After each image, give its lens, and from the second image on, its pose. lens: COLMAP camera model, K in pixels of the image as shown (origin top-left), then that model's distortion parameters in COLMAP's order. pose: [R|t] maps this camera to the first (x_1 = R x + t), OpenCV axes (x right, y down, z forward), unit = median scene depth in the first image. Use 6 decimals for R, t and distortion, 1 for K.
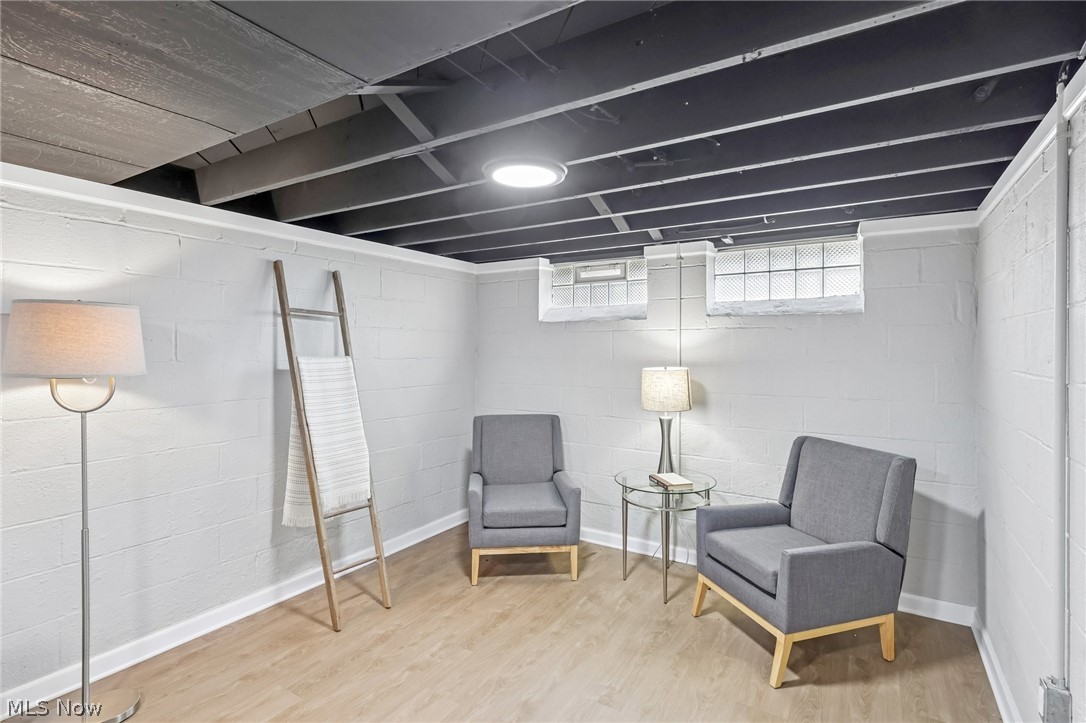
lens RADIAL K [[529.6, 0, 537.5], [0, 529.6, 350.5], [0, 0, 1]] dist [0.001101, -0.000258]
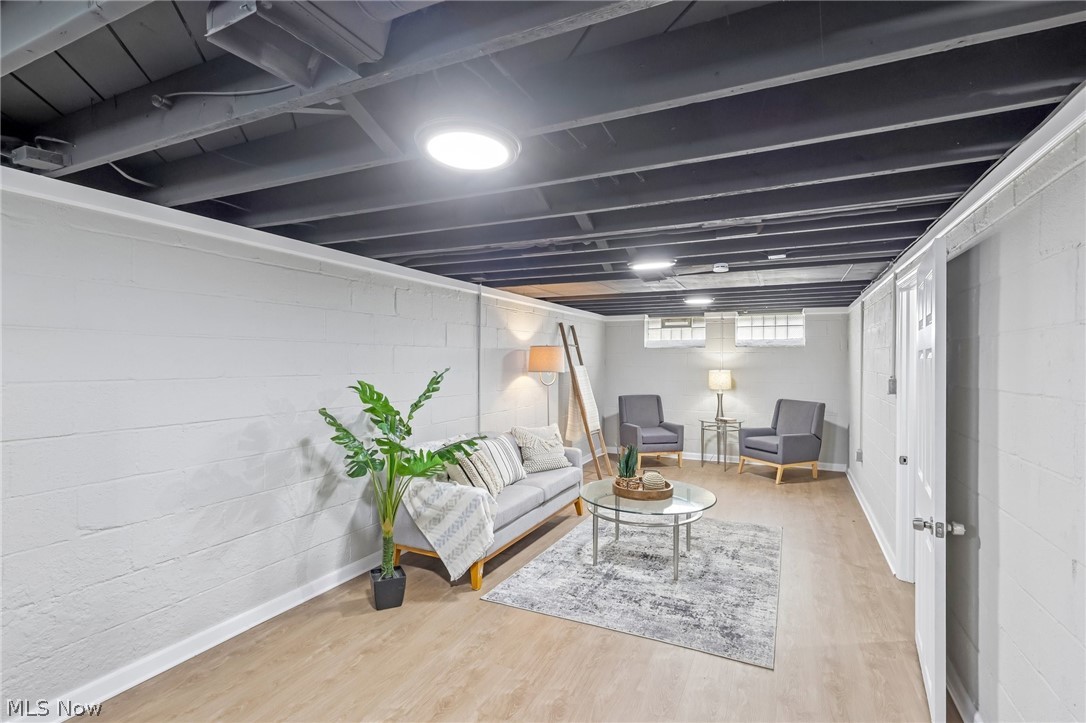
lens RADIAL K [[522.7, 0, 544.9], [0, 522.7, 366.8], [0, 0, 1]] dist [0.000567, -0.000357]
pose [[0.991494, -0.002001, 0.130140, -0.852227], [0.000562, 0.999938, 0.011094, -0.008403], [-0.130154, -0.010927, 0.991434, -1.181936]]
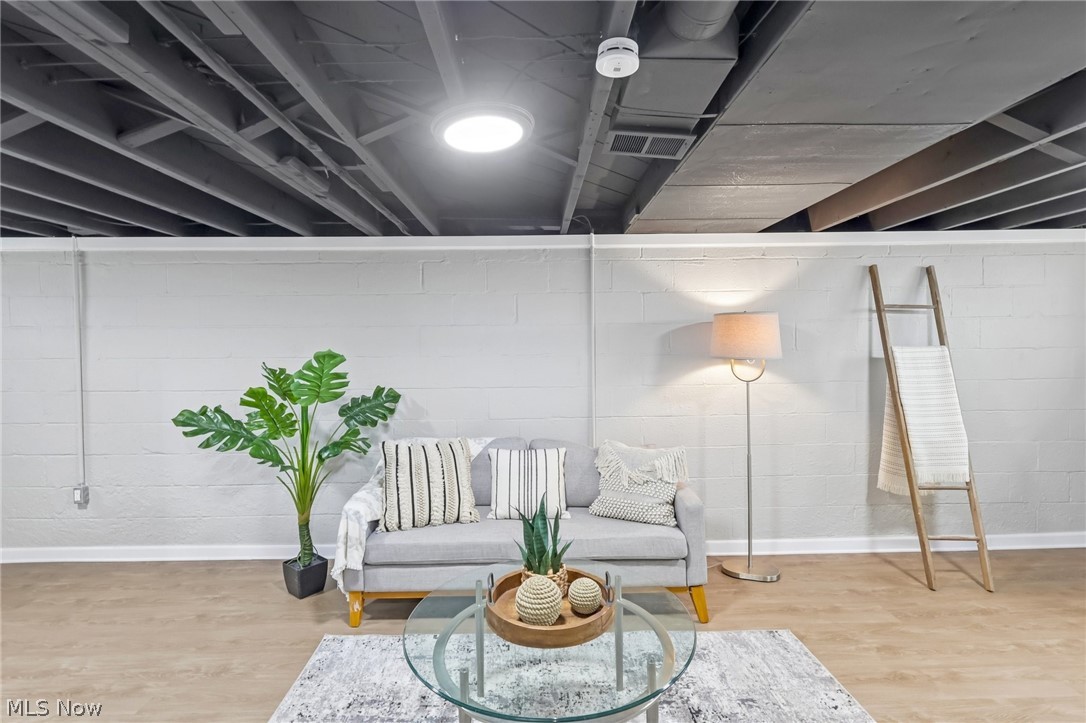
lens RADIAL K [[518.4, 0, 538.7], [0, 518.4, 358.3], [0, 0, 1]] dist [-0.000740, -0.000016]
pose [[0.545910, 0.010928, -0.837772, 0.073653], [0.012032, 0.999710, 0.020881, 0.004791], [0.837757, -0.021479, 0.545620, -0.261486]]
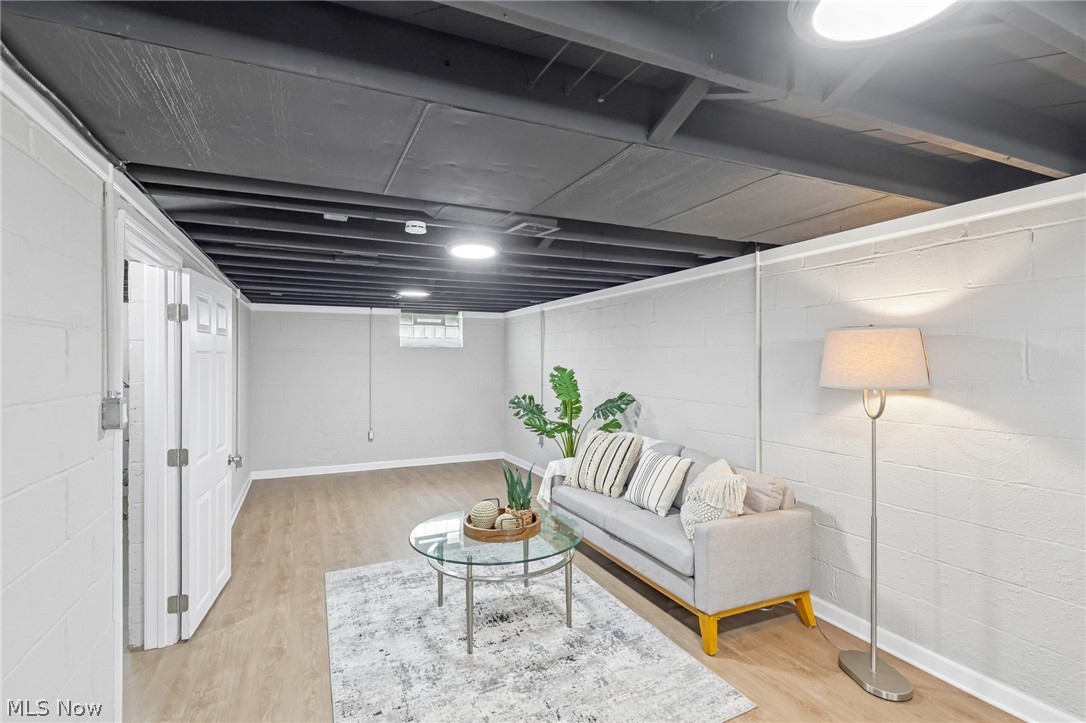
lens RADIAL K [[518.4, 0, 538.7], [0, 518.4, 358.3], [0, 0, 1]] dist [-0.000740, -0.000016]
pose [[-0.551371, -0.006028, -0.834239, 0.371906], [-0.001860, 0.999980, -0.005997, -0.007271], [0.834258, -0.001755, -0.551371, 0.706580]]
